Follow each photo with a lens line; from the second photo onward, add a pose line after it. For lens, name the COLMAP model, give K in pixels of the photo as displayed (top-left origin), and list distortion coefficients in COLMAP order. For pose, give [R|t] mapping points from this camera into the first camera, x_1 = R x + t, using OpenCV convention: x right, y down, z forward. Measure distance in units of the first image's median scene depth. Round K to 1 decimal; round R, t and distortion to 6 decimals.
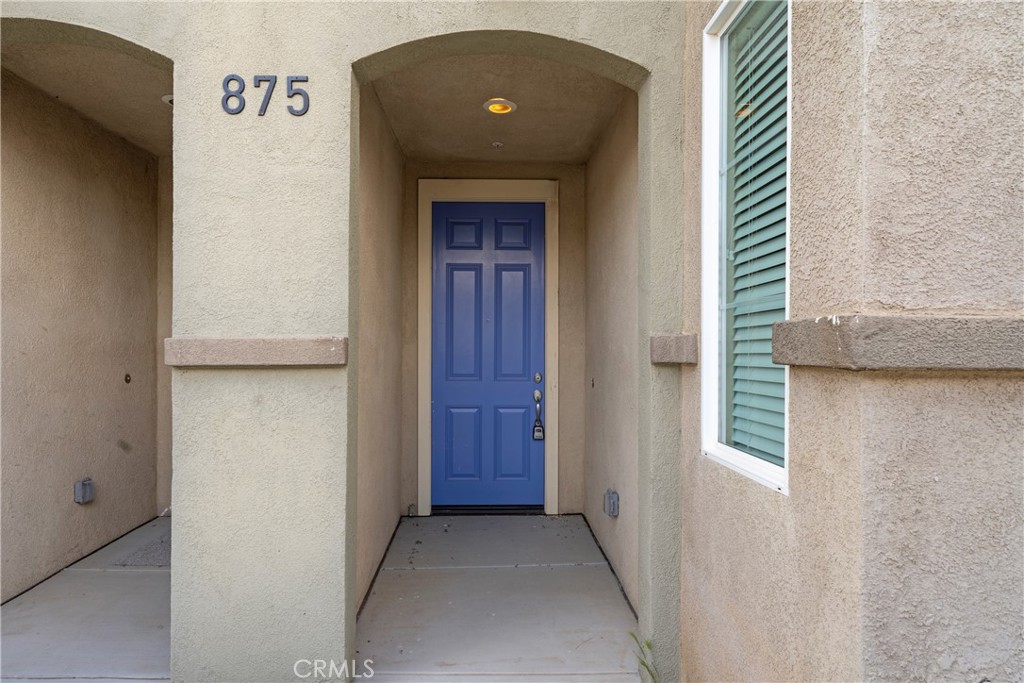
lens RADIAL K [[576.4, 0, 509.2], [0, 576.4, 346.0], [0, 0, 1]] dist [-0.000482, -0.000064]
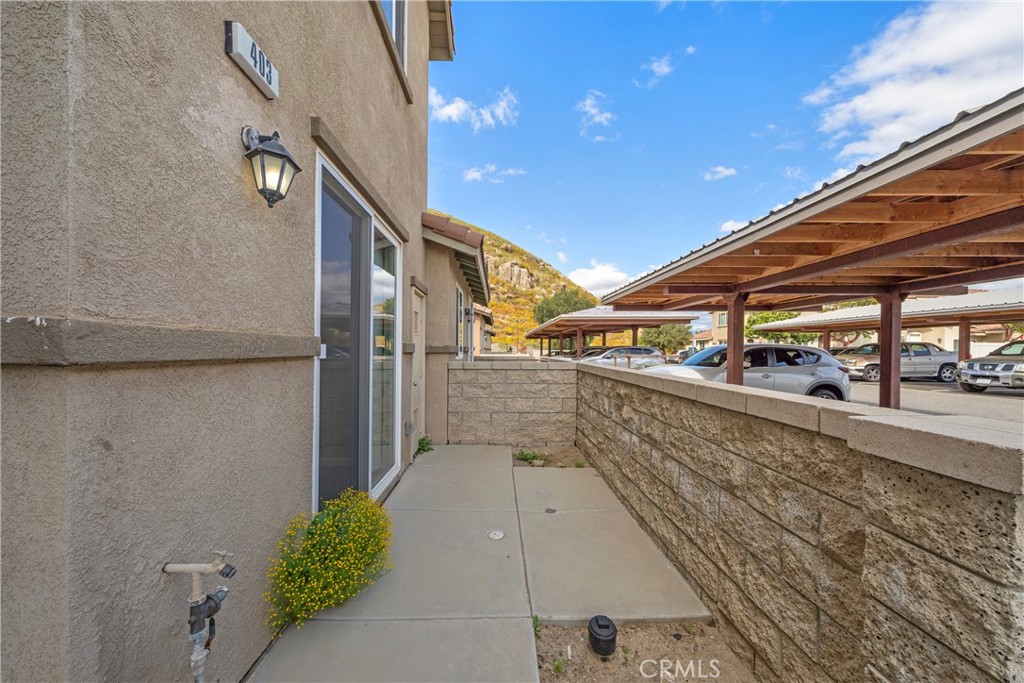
lens RADIAL K [[359.6, 0, 499.6], [0, 359.6, 351.9], [0, 0, 1]] dist [0.000705, 0.000037]
pose [[0.024673, -0.008958, 0.999655, -0.100511], [-0.011945, 0.999886, 0.009255, -0.003313], [-0.999624, -0.012170, 0.024563, 0.095754]]
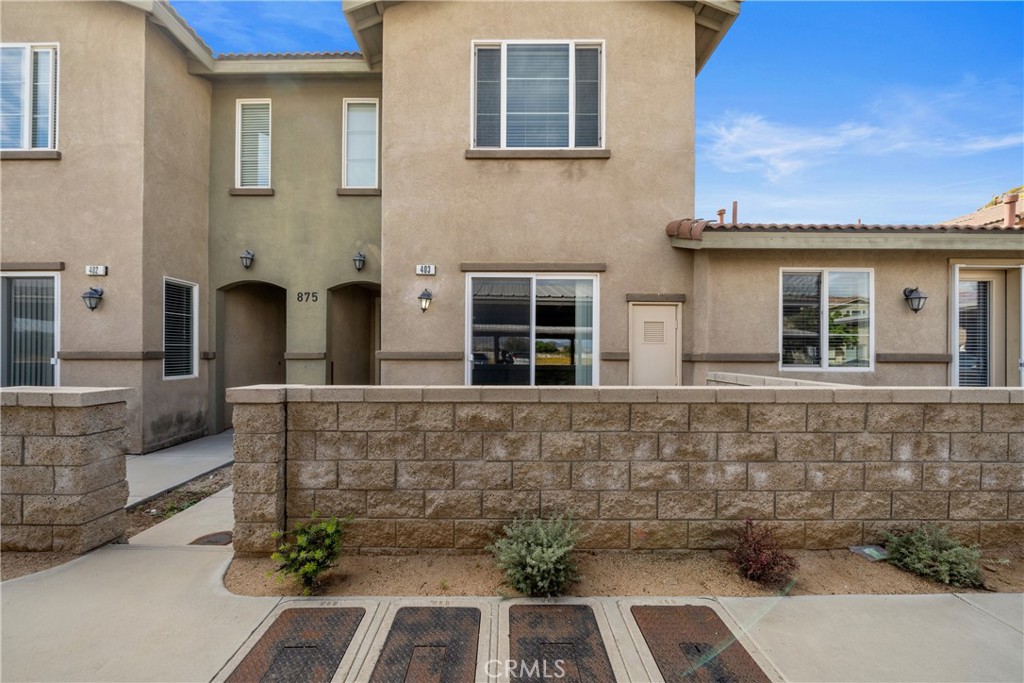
lens RADIAL K [[359.6, 0, 499.6], [0, 359.6, 351.9], [0, 0, 1]] dist [0.000705, 0.000037]
pose [[0.998940, 0.002714, -0.045942, 2.143664], [-0.002512, 0.999987, 0.004441, -0.060819], [0.045954, -0.004320, 0.998934, -3.065987]]
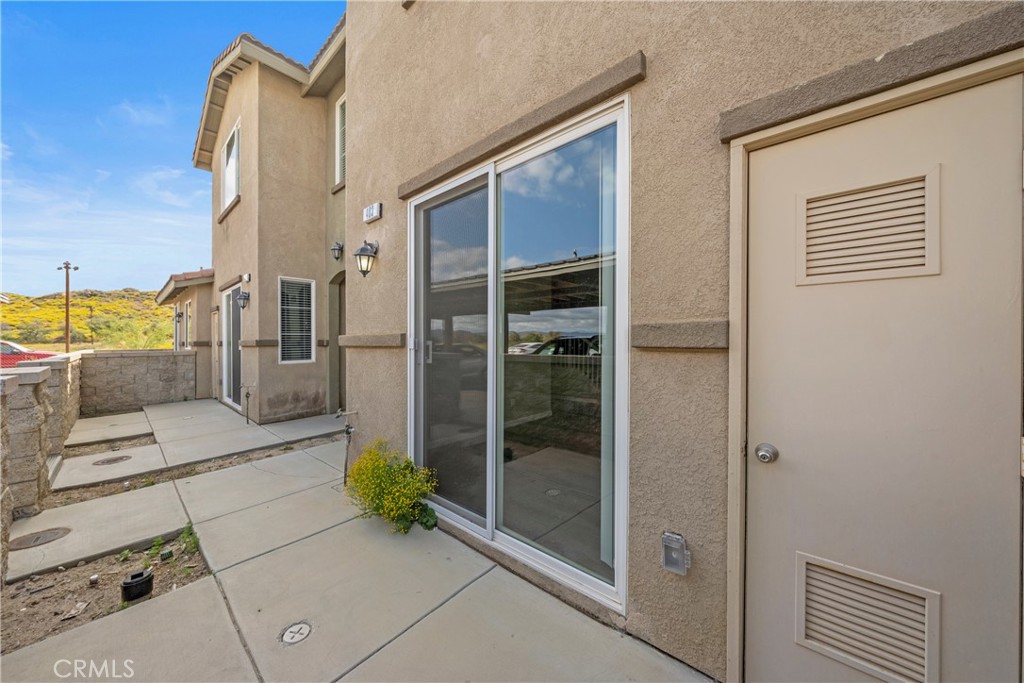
lens RADIAL K [[352.1, 0, 508.5], [0, 352.1, 344.2], [0, 0, 1]] dist [-0.000035, 0.000002]
pose [[0.703692, -0.000772, -0.710505, 3.748160], [0.013514, 0.999833, 0.012298, 0.007391], [0.710377, -0.018255, 0.703585, -0.187127]]
